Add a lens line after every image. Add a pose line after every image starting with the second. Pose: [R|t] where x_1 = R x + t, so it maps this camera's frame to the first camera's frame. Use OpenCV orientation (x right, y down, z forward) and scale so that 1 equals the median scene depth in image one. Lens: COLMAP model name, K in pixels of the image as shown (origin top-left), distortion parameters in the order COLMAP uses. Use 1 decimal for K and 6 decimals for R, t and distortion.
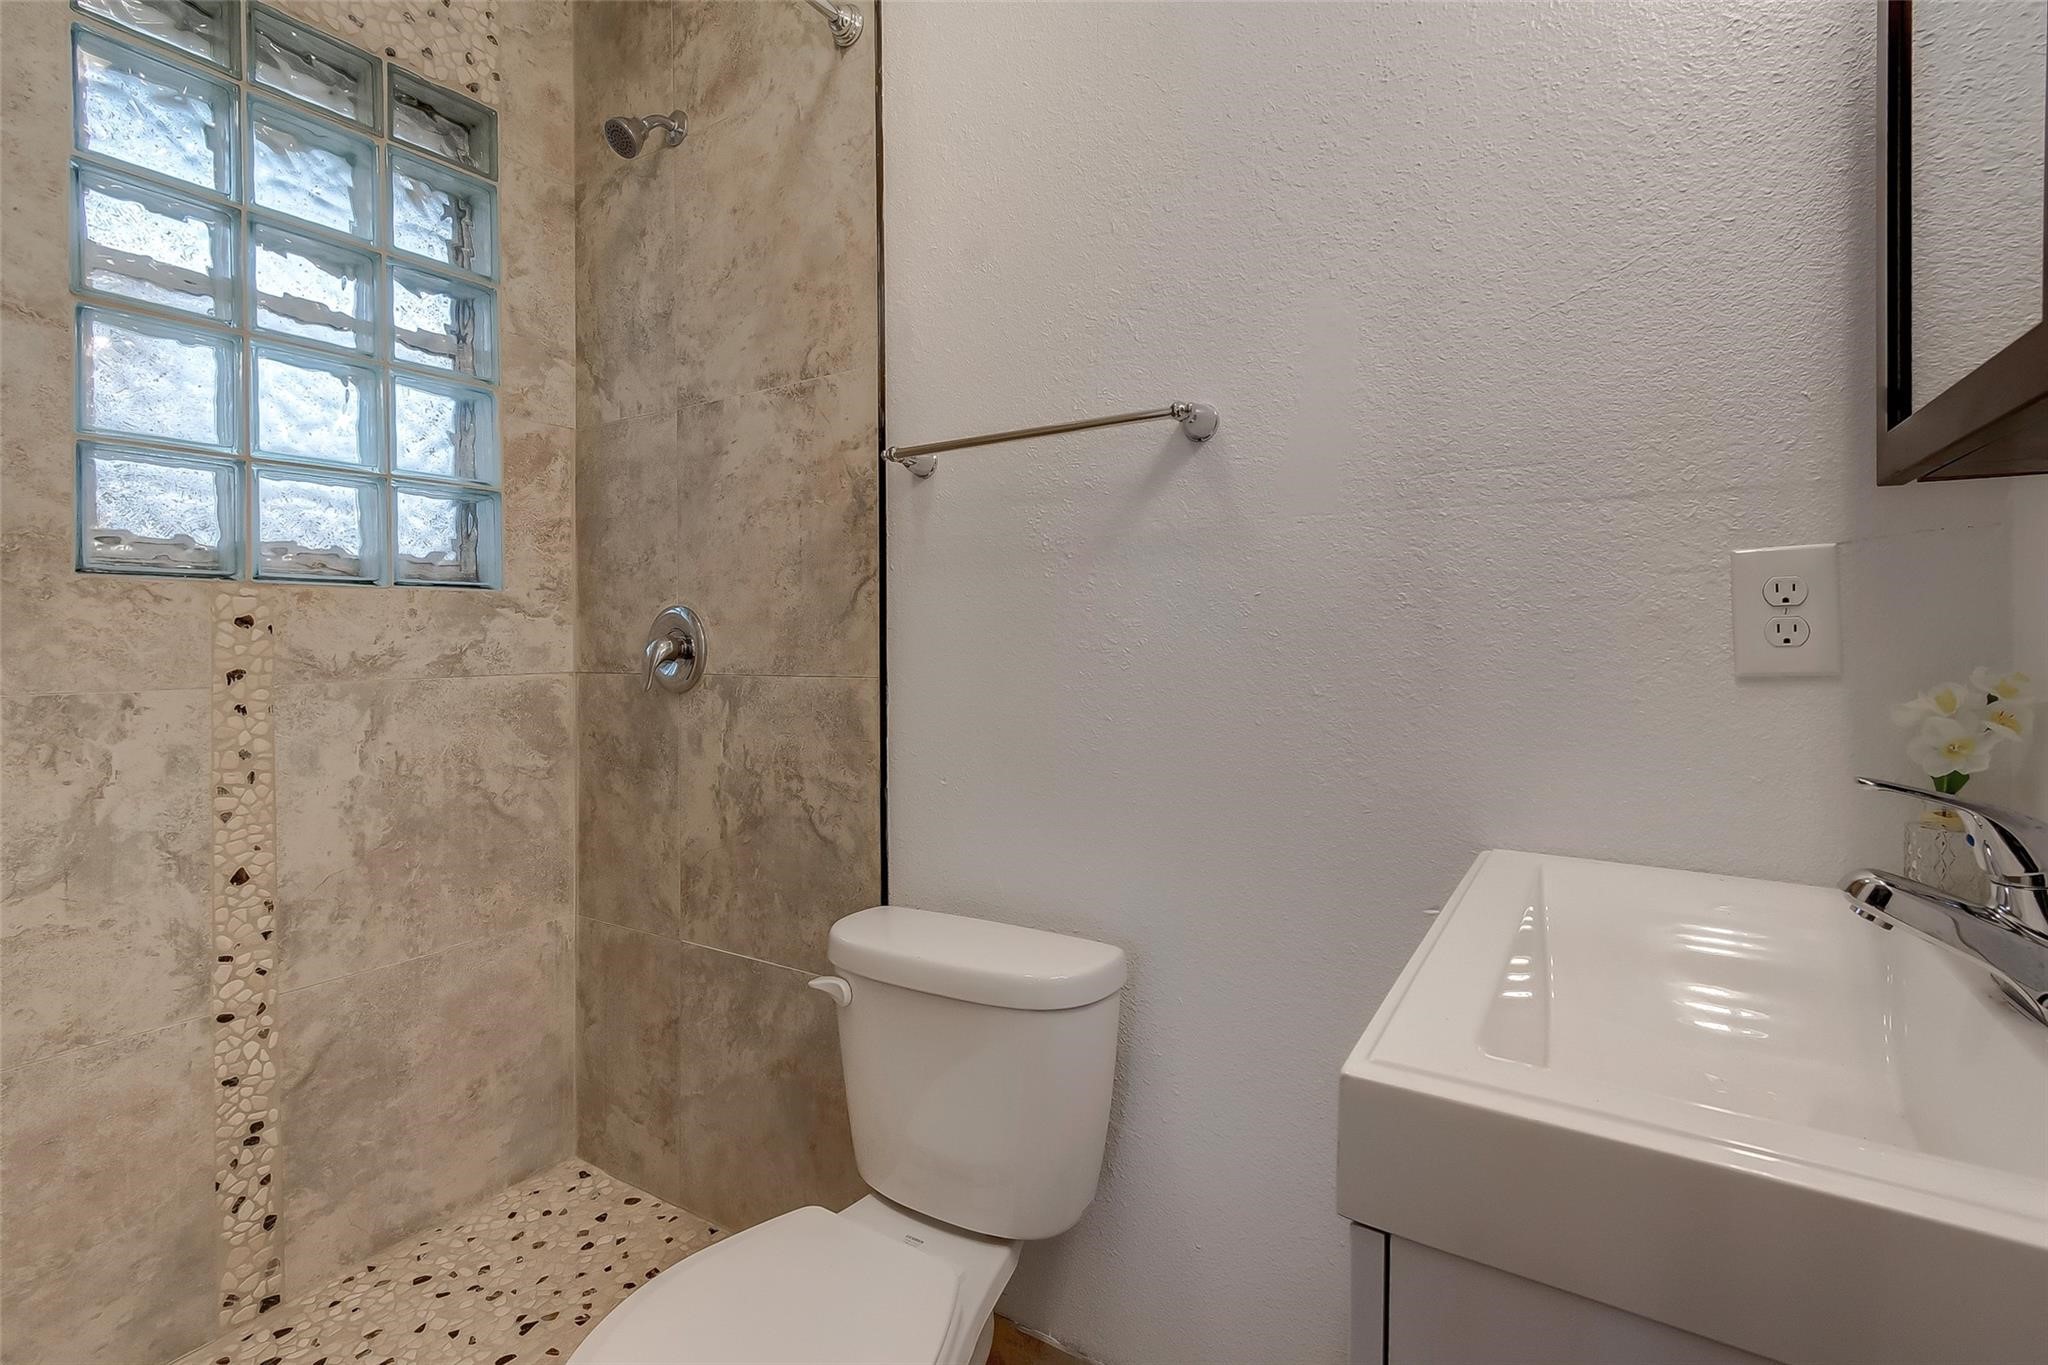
lens RADIAL K [[935.0, 0, 1024.0], [0, 935.0, 682.5], [0, 0, 1]] dist [0.000861, 0.000217]
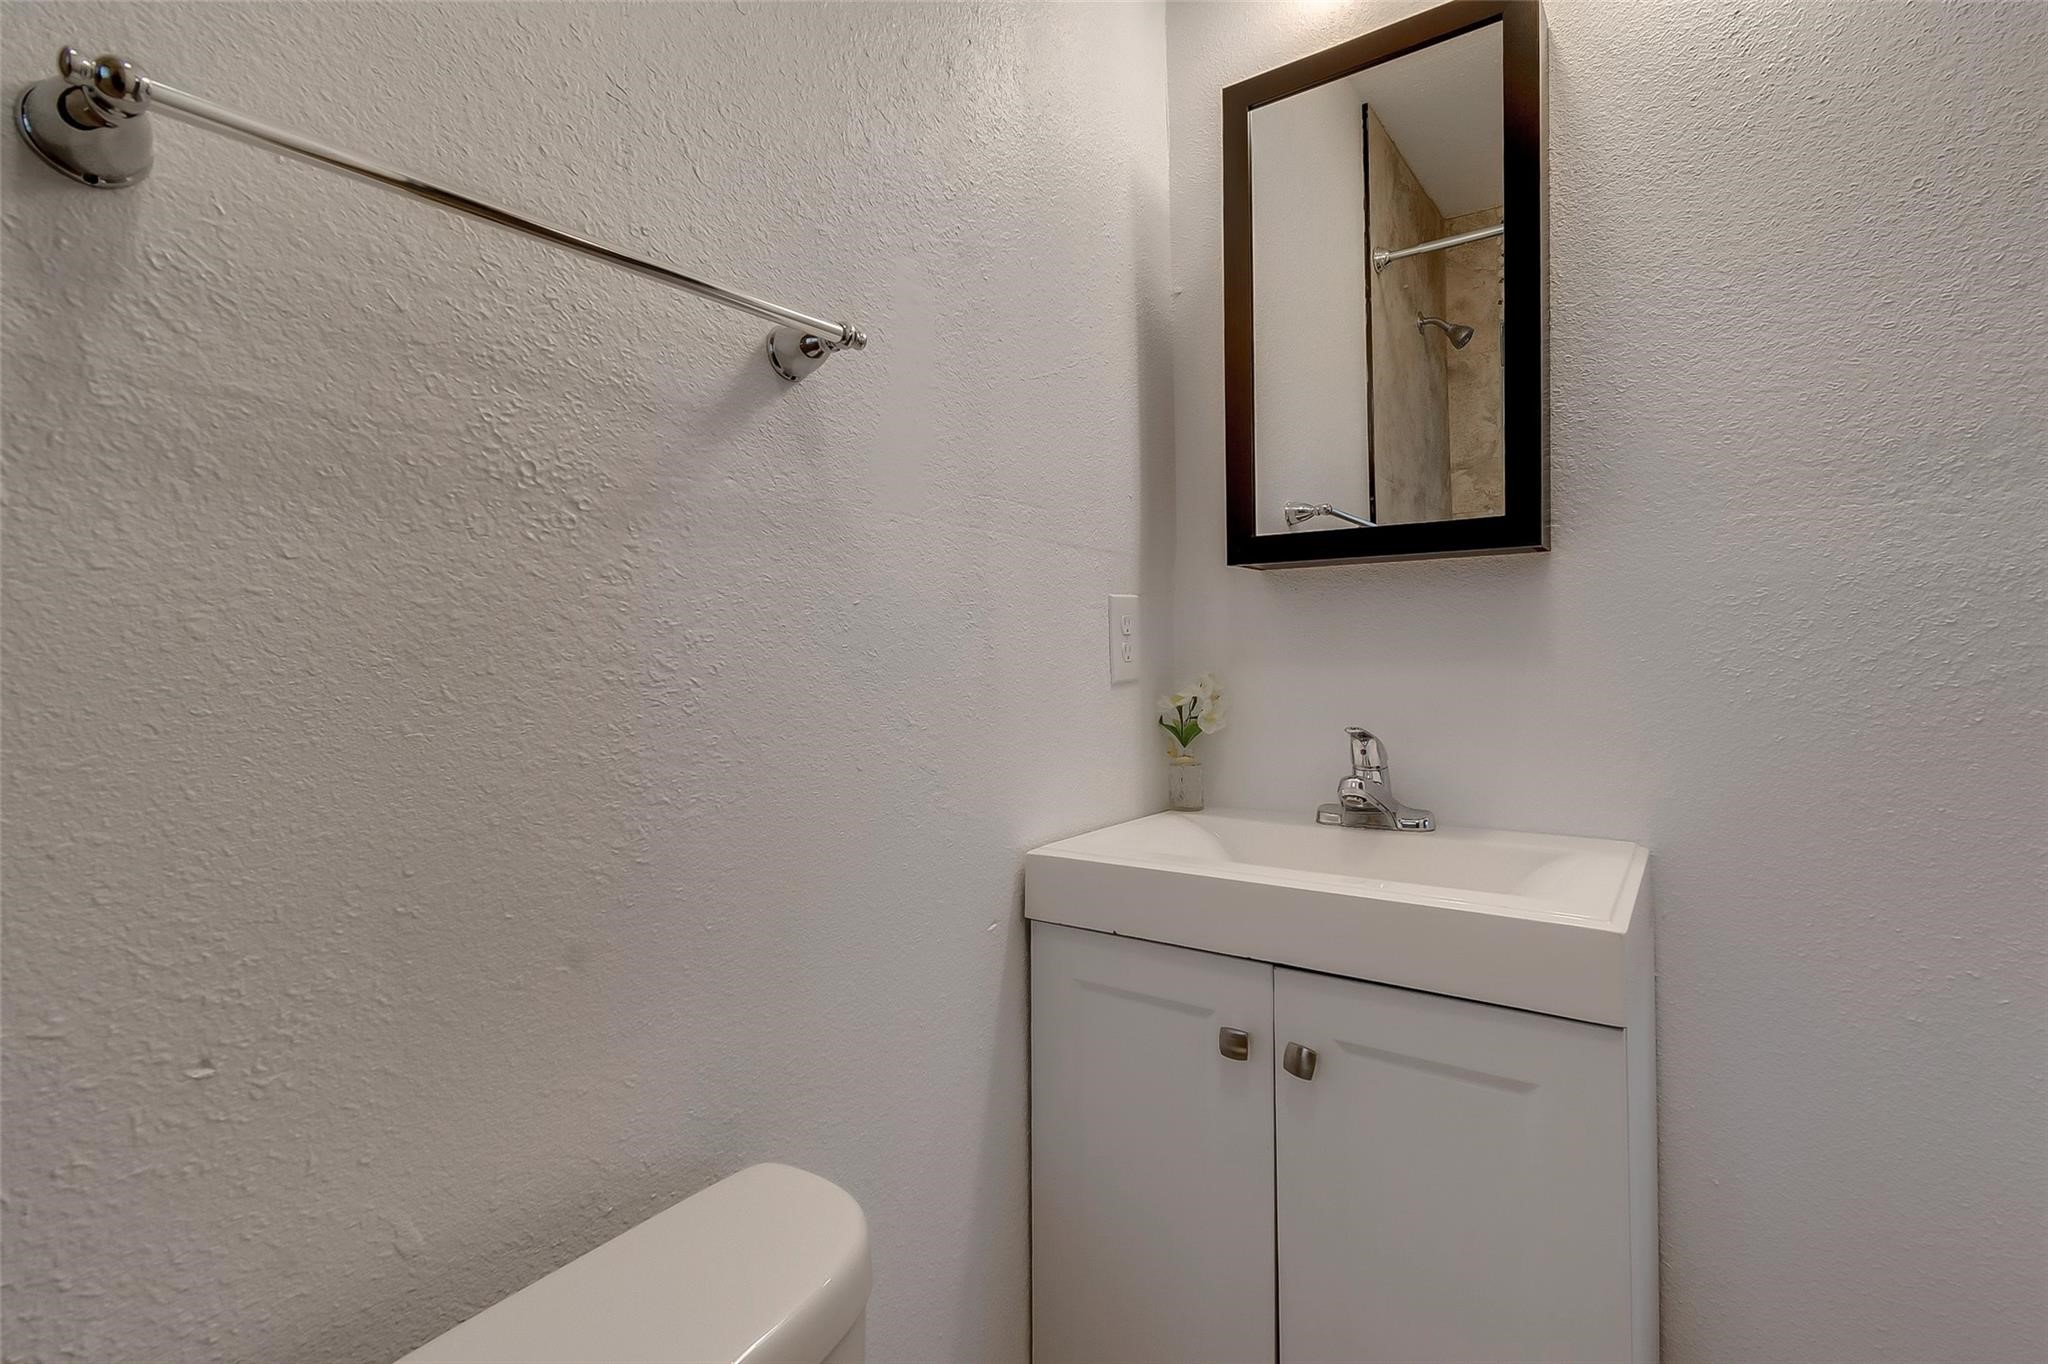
lens RADIAL K [[935.0, 0, 1024.0], [0, 935.0, 682.0], [0, 0, 1]] dist [0.000861, 0.000217]
pose [[0.057822, -0.023873, 0.998041, -0.542797], [0.063441, 0.997781, 0.020192, -0.037768], [-0.996309, 0.062149, 0.059208, 0.858426]]
